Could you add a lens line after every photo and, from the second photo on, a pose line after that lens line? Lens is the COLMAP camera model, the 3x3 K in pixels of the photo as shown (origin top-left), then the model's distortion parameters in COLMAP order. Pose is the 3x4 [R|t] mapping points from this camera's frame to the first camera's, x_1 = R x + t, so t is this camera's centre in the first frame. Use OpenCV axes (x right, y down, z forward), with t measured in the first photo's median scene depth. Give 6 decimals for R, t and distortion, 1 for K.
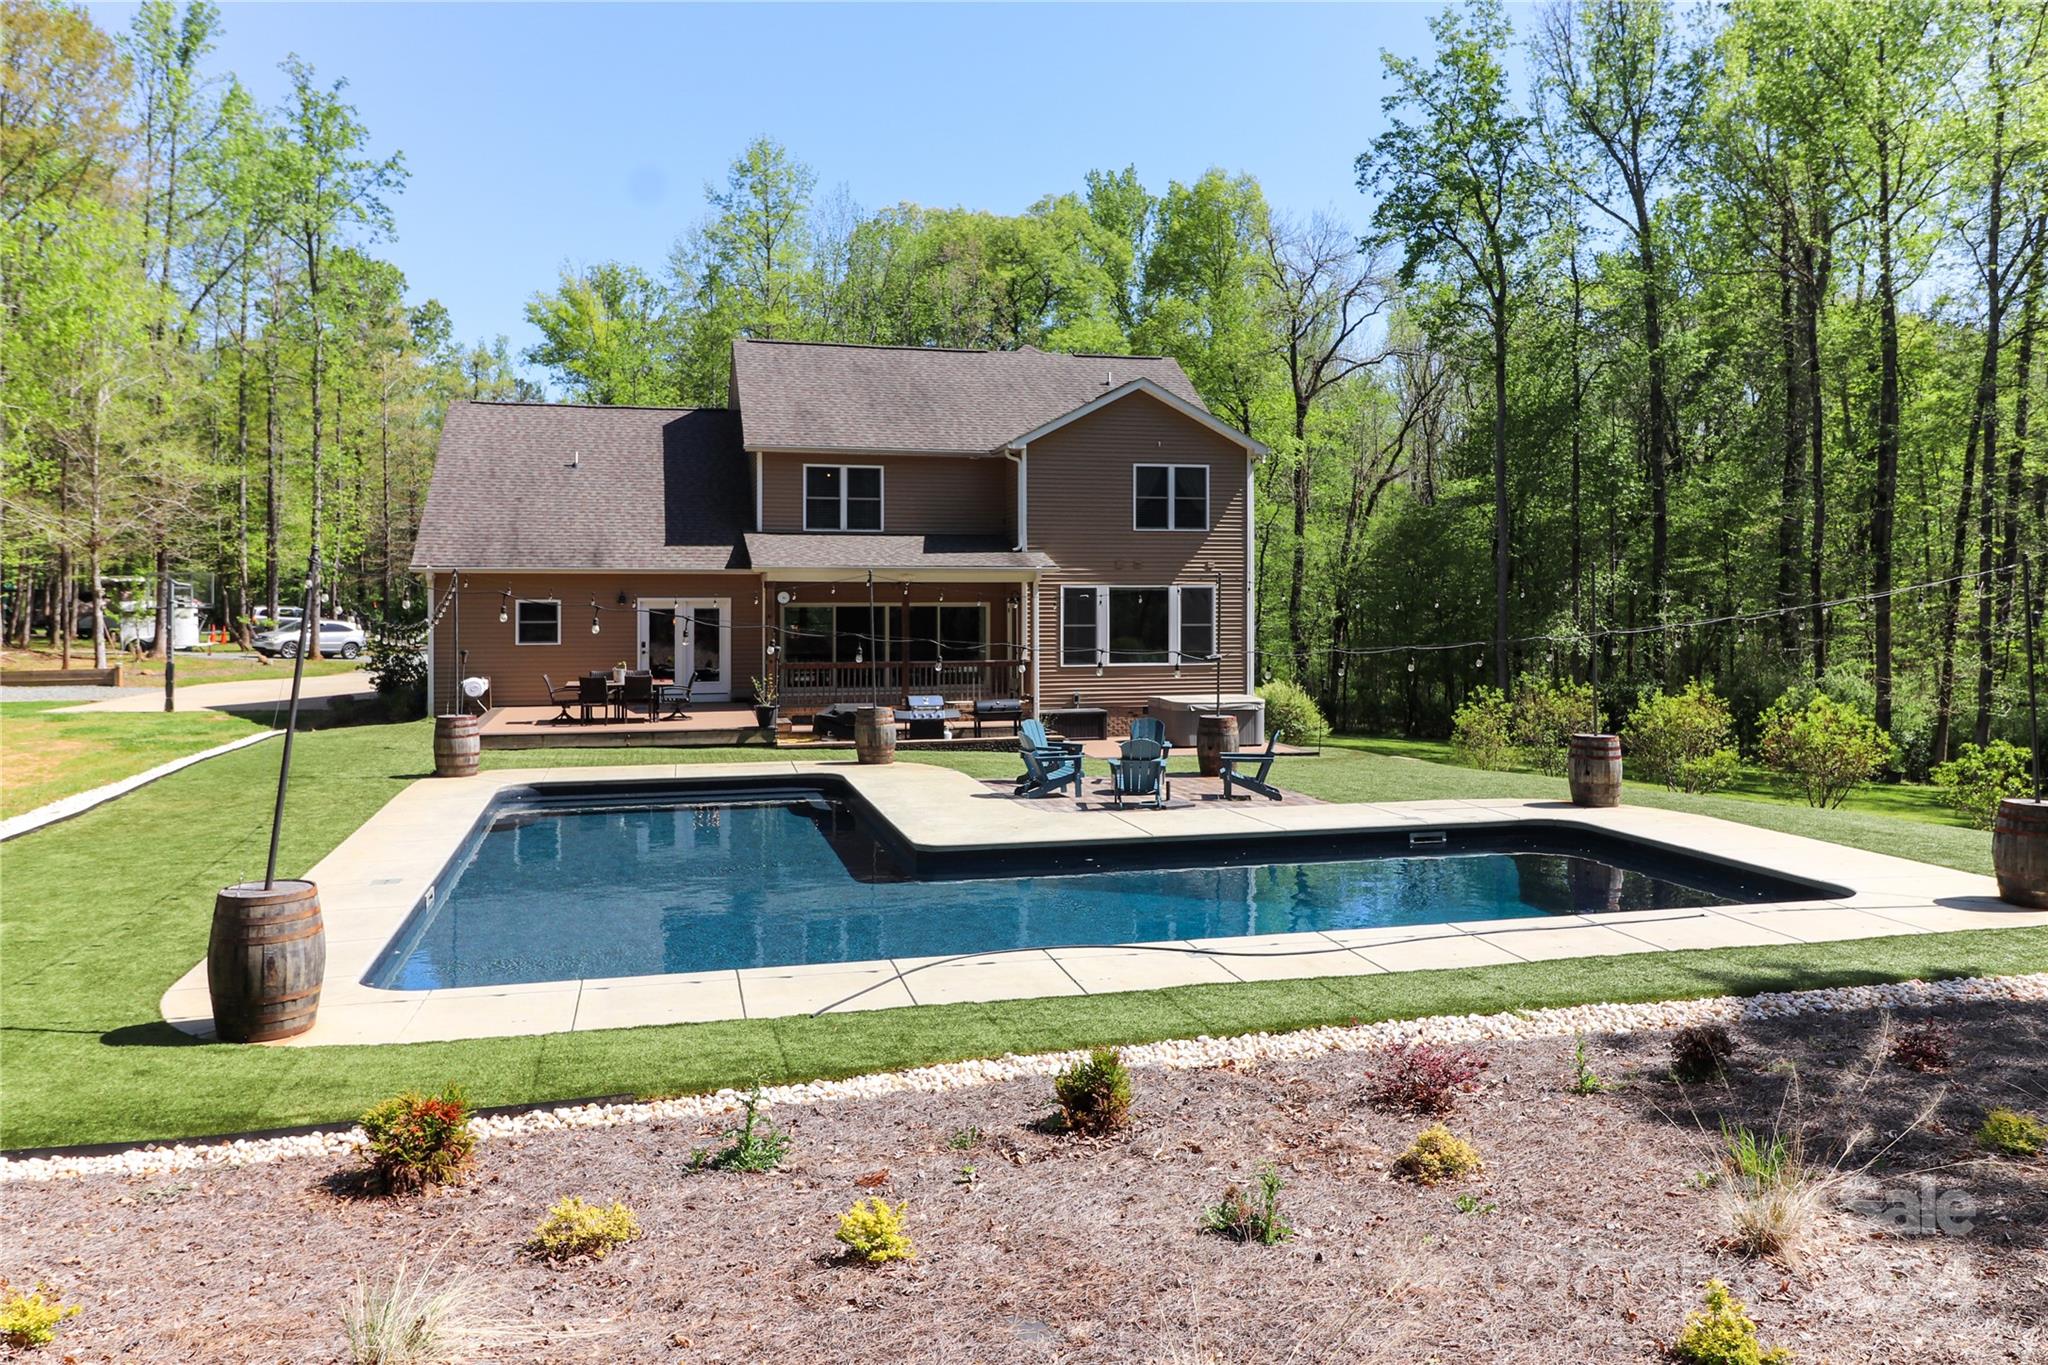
lens RADIAL K [[1478.4, 0, 1028.2], [0, 1478.4, 571.6], [0, 0, 1]] dist [-0.007598, -0.001473]
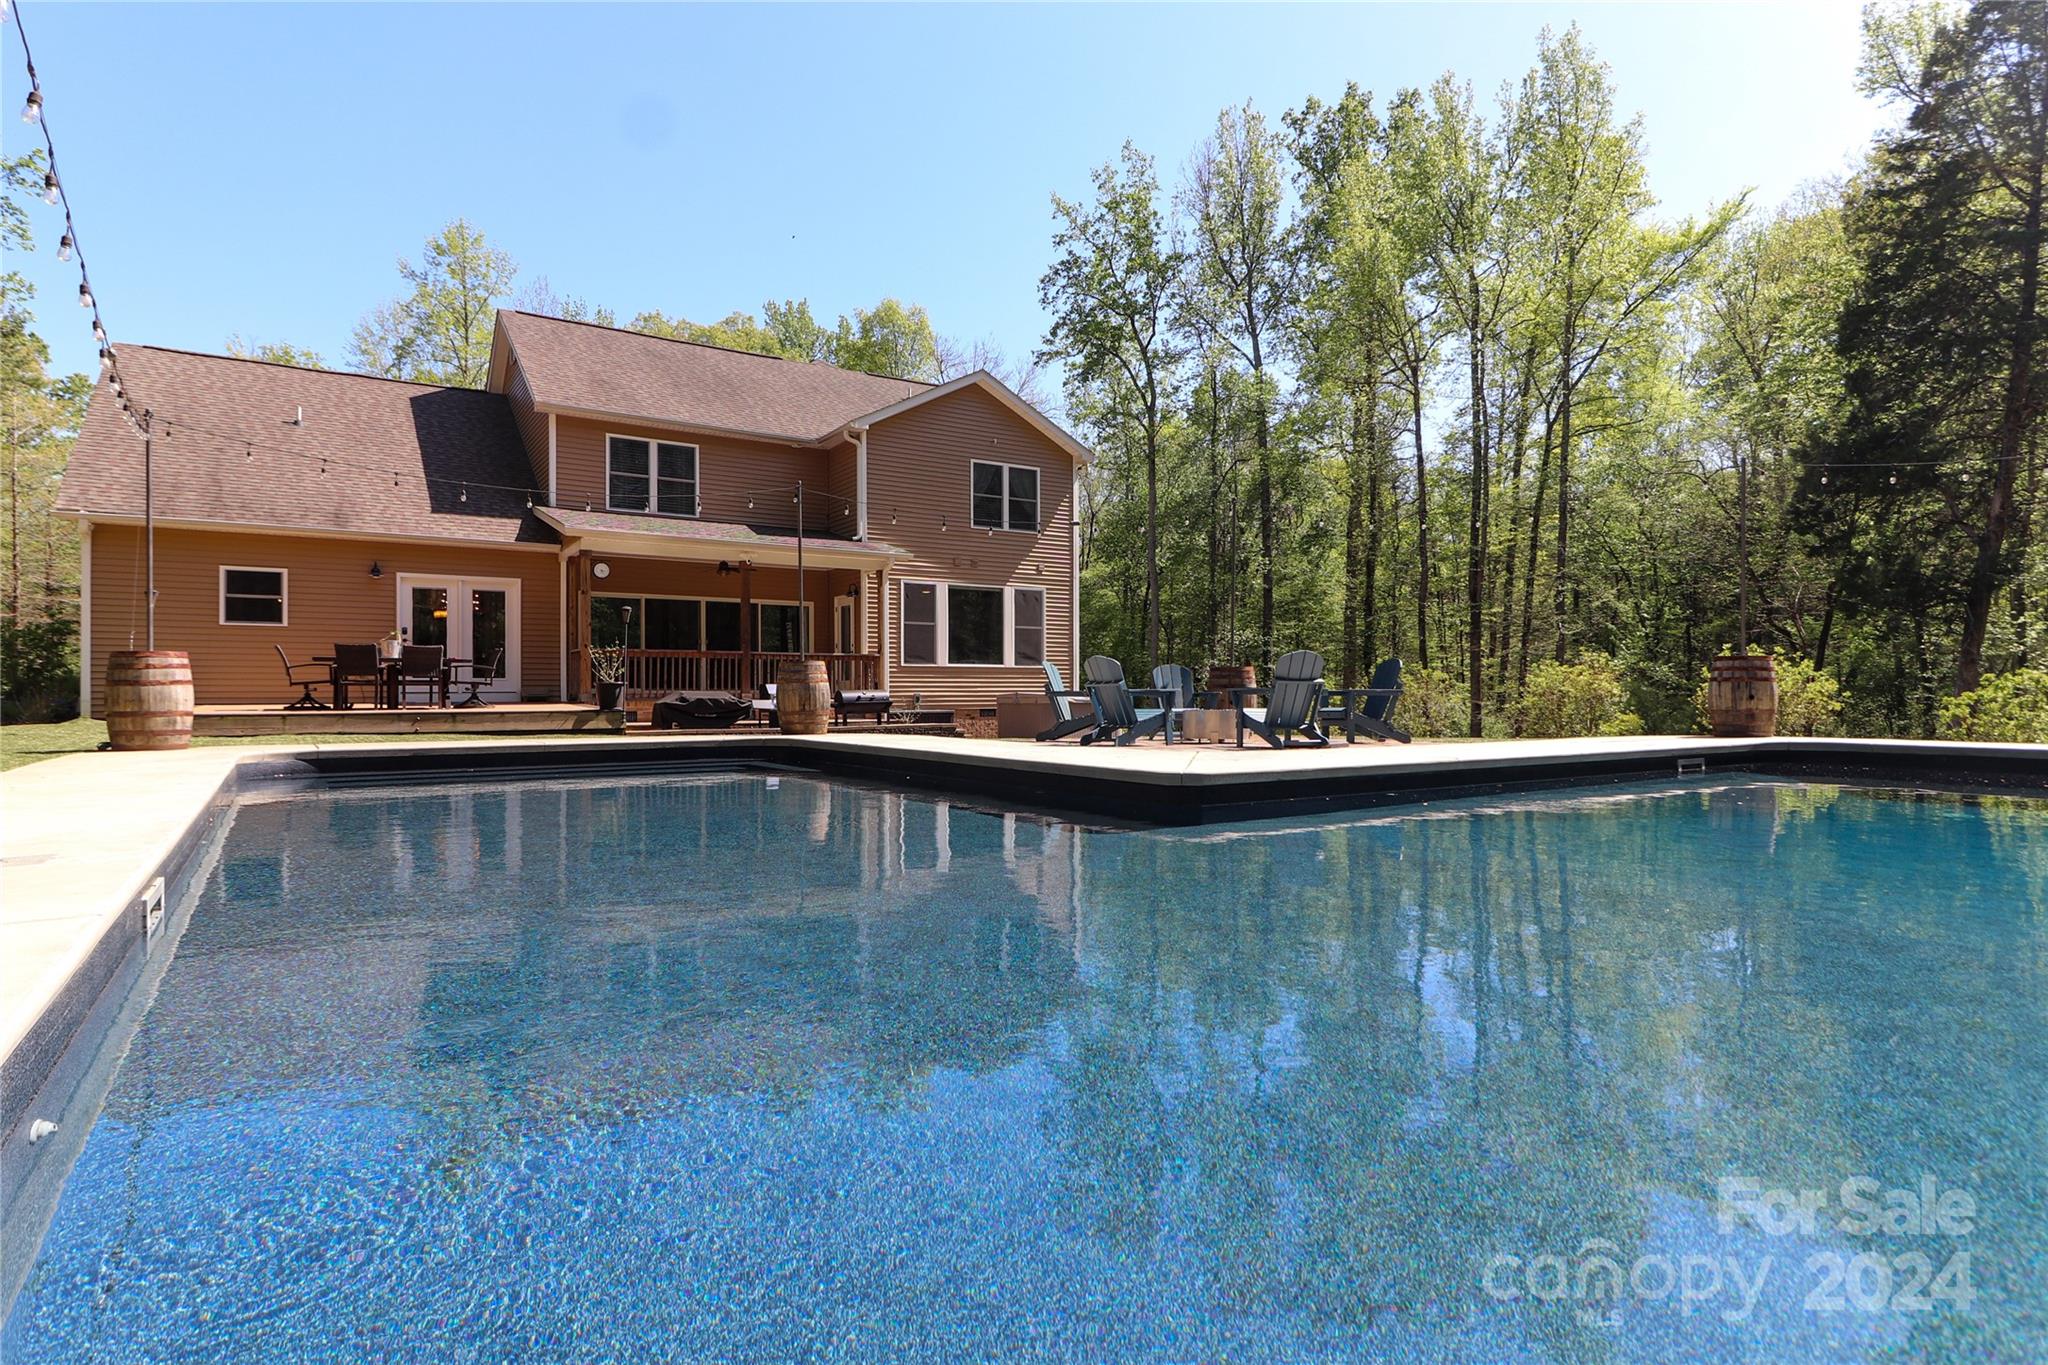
lens RADIAL K [[1106.9, 0, 1024.0], [0, 1106.9, 682.5], [0, 0, 1]] dist [0.017259, -0.020008]
pose [[0.946580, 0.002740, 0.322458, -0.128941], [-0.002749, 0.999996, -0.000428, 0.073500], [-0.322458, -0.000482, 0.946584, 0.299816]]
